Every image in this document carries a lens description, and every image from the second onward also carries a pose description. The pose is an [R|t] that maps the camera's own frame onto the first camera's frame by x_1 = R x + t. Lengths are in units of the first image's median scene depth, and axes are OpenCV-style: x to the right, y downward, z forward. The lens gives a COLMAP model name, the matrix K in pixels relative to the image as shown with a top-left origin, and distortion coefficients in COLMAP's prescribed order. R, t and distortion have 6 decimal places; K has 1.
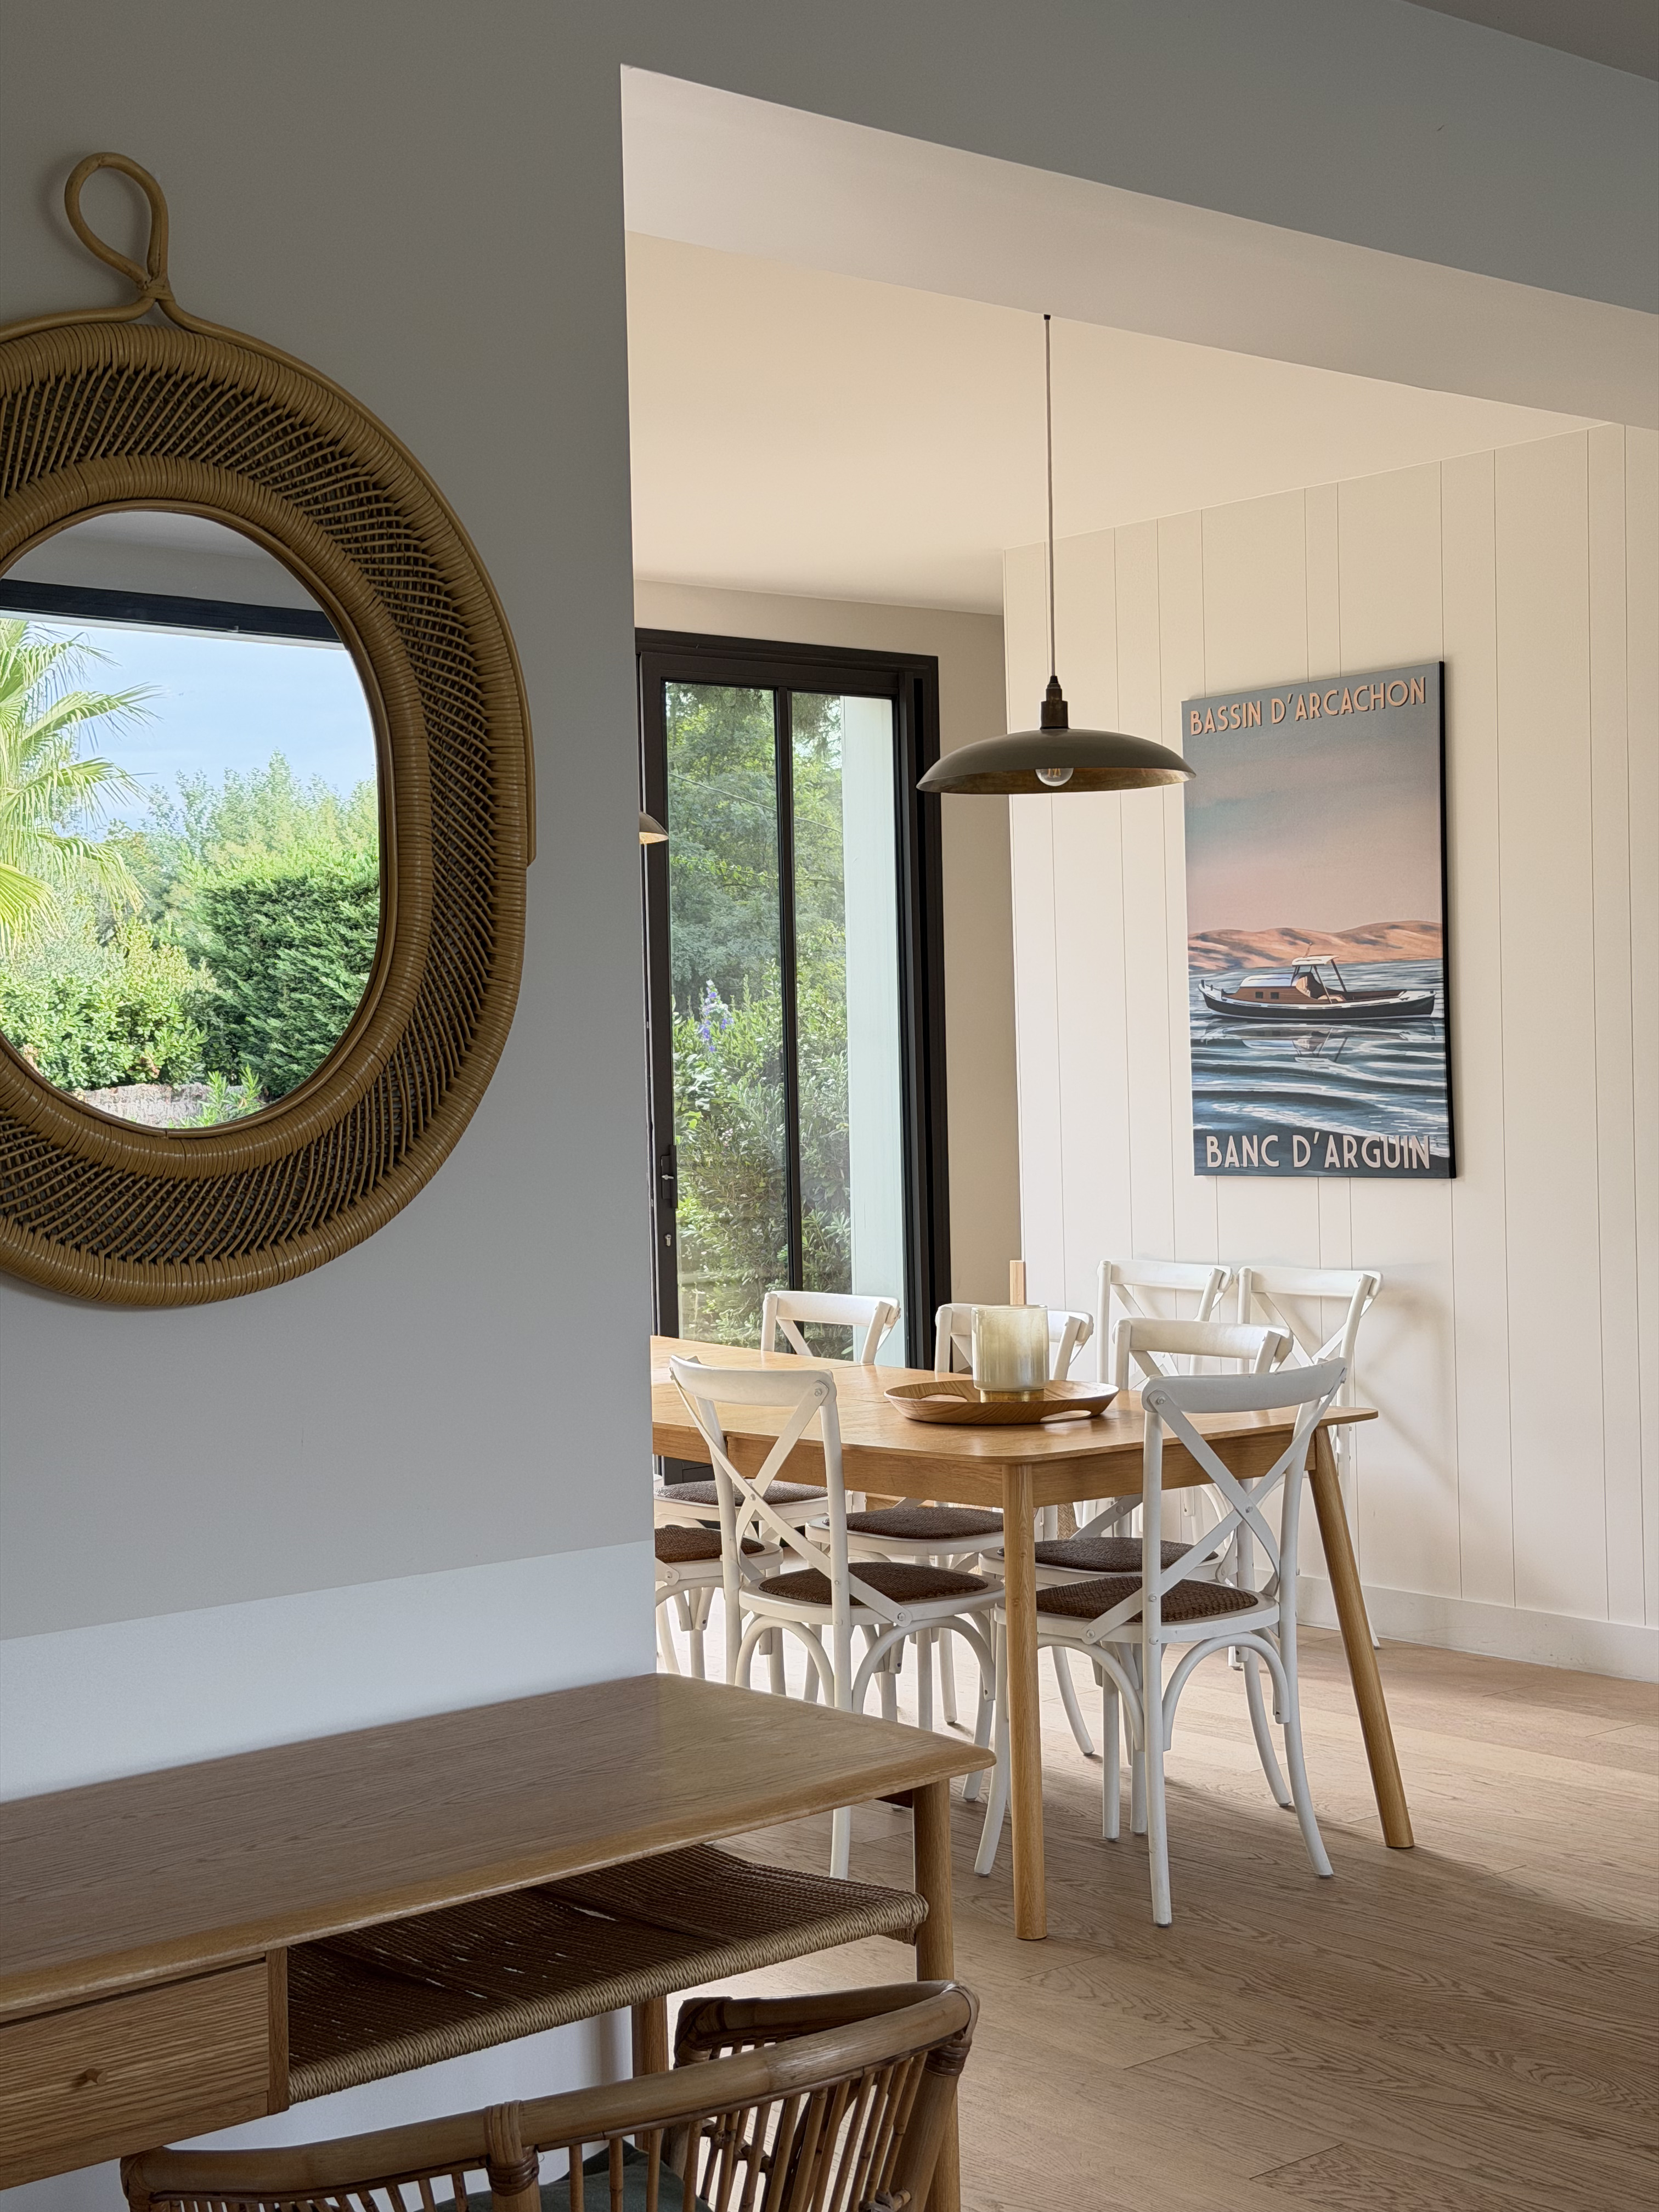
lens RADIAL K [[3056.0, 0, 829.5], [0, 3056.0, 1106.0], [0, 0, 1]] dist [0.177544, 0.009782]
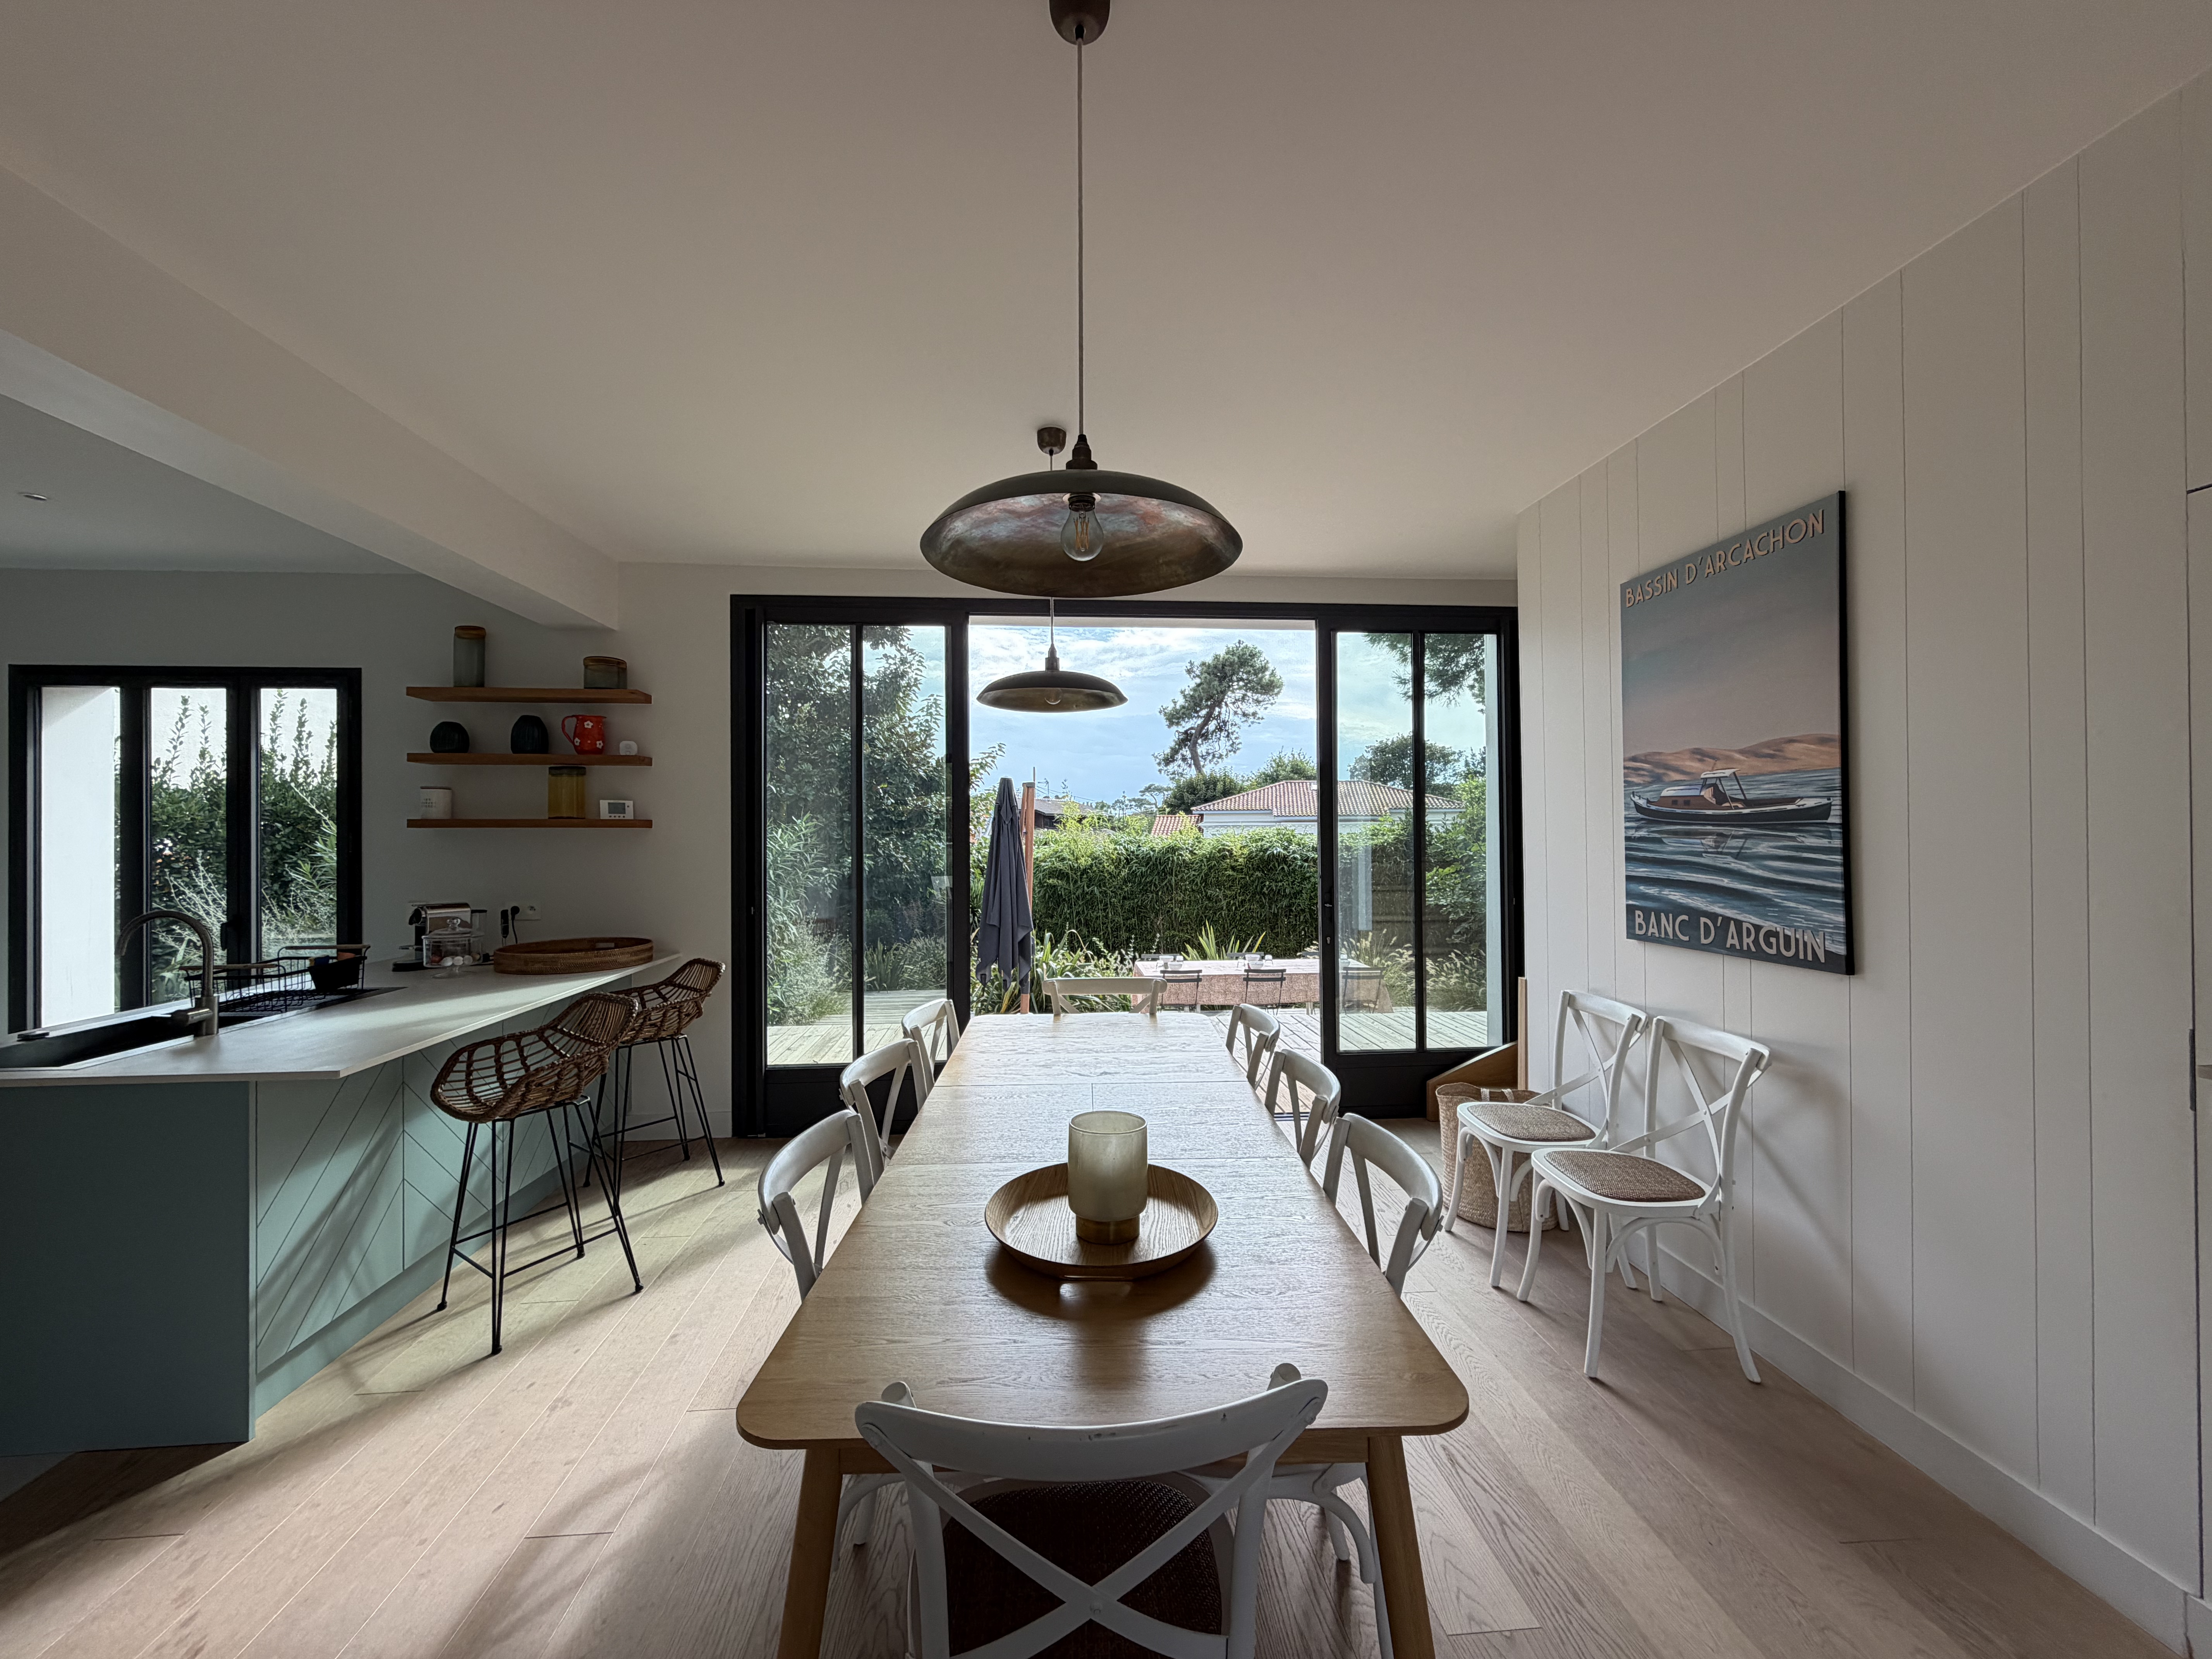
lens RADIAL K [[872.3, 0, 1106.0], [0, 872.3, 829.5], [0, 0, 1]] dist [0.000181, 0.000114]
pose [[0.809082, 0.015264, -0.587498, 0.165213], [-0.021380, 0.999765, -0.003469, -0.019351], [0.587307, 0.015368, 0.809218, 0.585703]]
